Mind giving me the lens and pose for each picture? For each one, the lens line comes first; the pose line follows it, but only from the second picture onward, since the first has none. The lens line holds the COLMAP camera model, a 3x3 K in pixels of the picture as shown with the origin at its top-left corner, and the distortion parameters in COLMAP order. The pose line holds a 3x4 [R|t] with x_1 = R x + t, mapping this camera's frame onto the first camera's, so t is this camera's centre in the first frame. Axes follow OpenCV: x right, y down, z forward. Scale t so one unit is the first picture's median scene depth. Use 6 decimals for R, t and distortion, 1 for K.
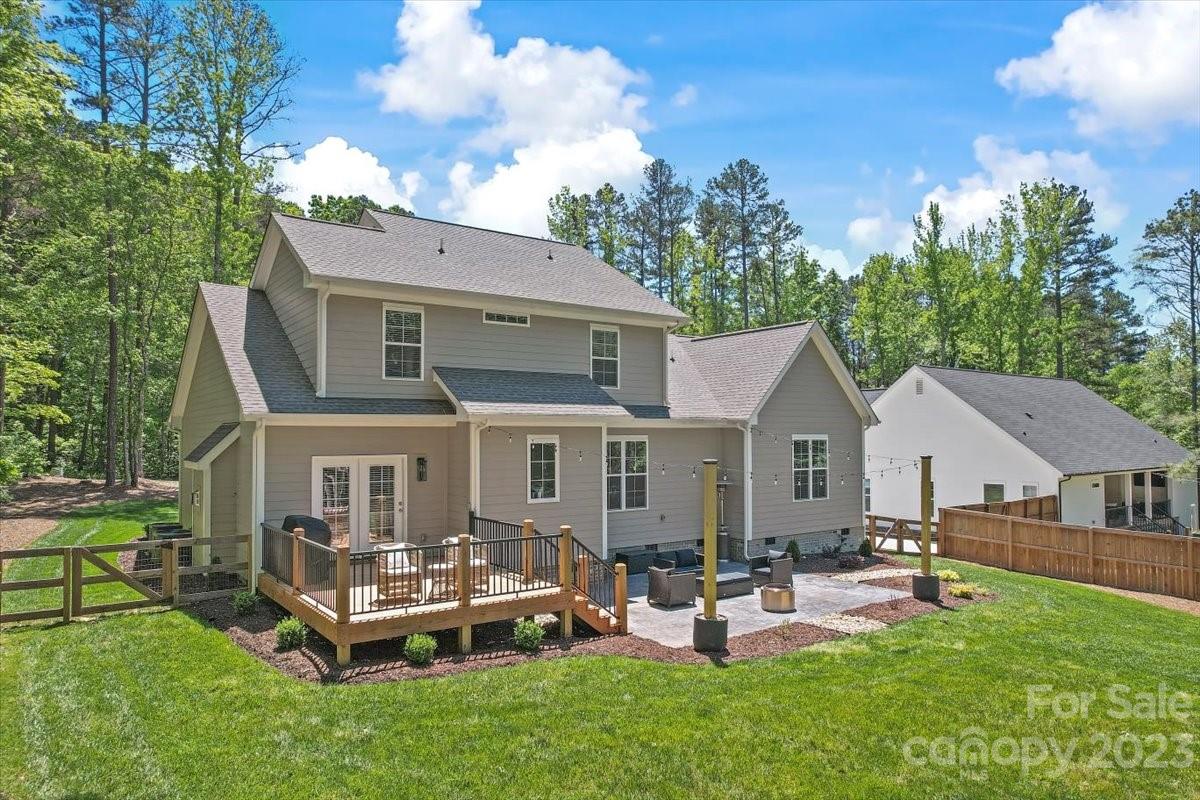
lens RADIAL K [[767.8, 0, 615.3], [0, 767.8, 404.7], [0, 0, 1]] dist [-0.030964, 0.013748]
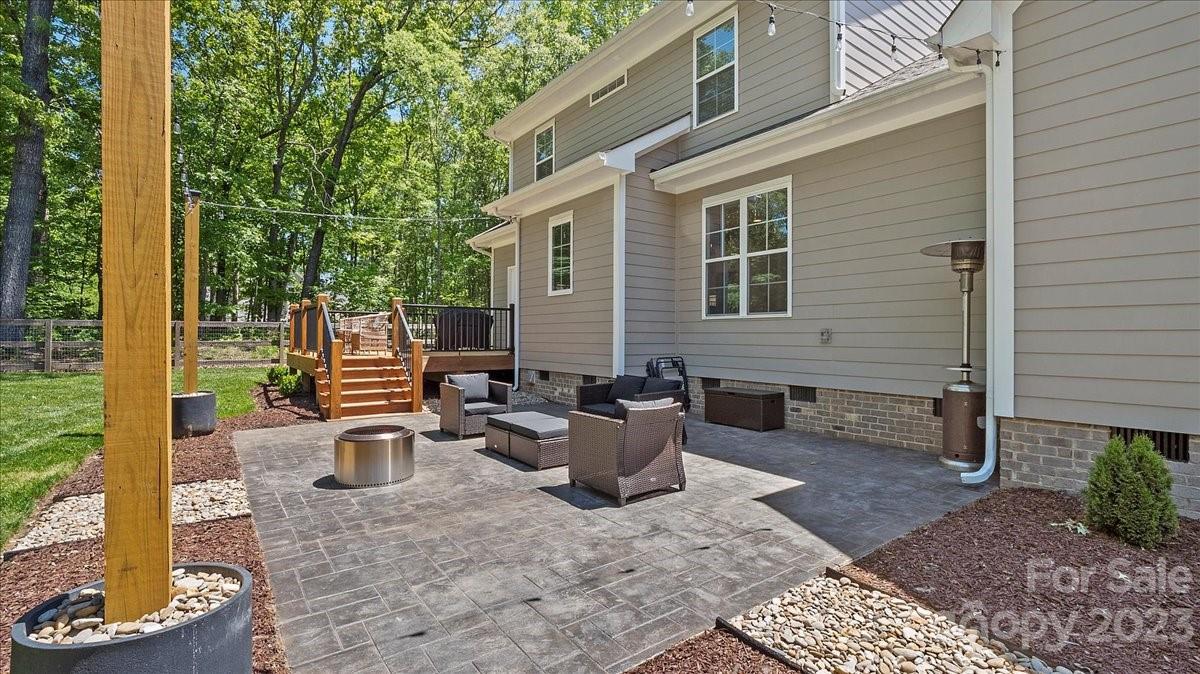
lens RADIAL K [[535.2, 0, 615.0], [0, 535.2, 332.4], [0, 0, 1]] dist [-0.004828, -0.001299]
pose [[0.012650, -0.003805, -0.999913, 0.476289], [0.035751, 0.999355, -0.003351, 0.169498], [0.999281, -0.035706, 0.012778, 1.034015]]
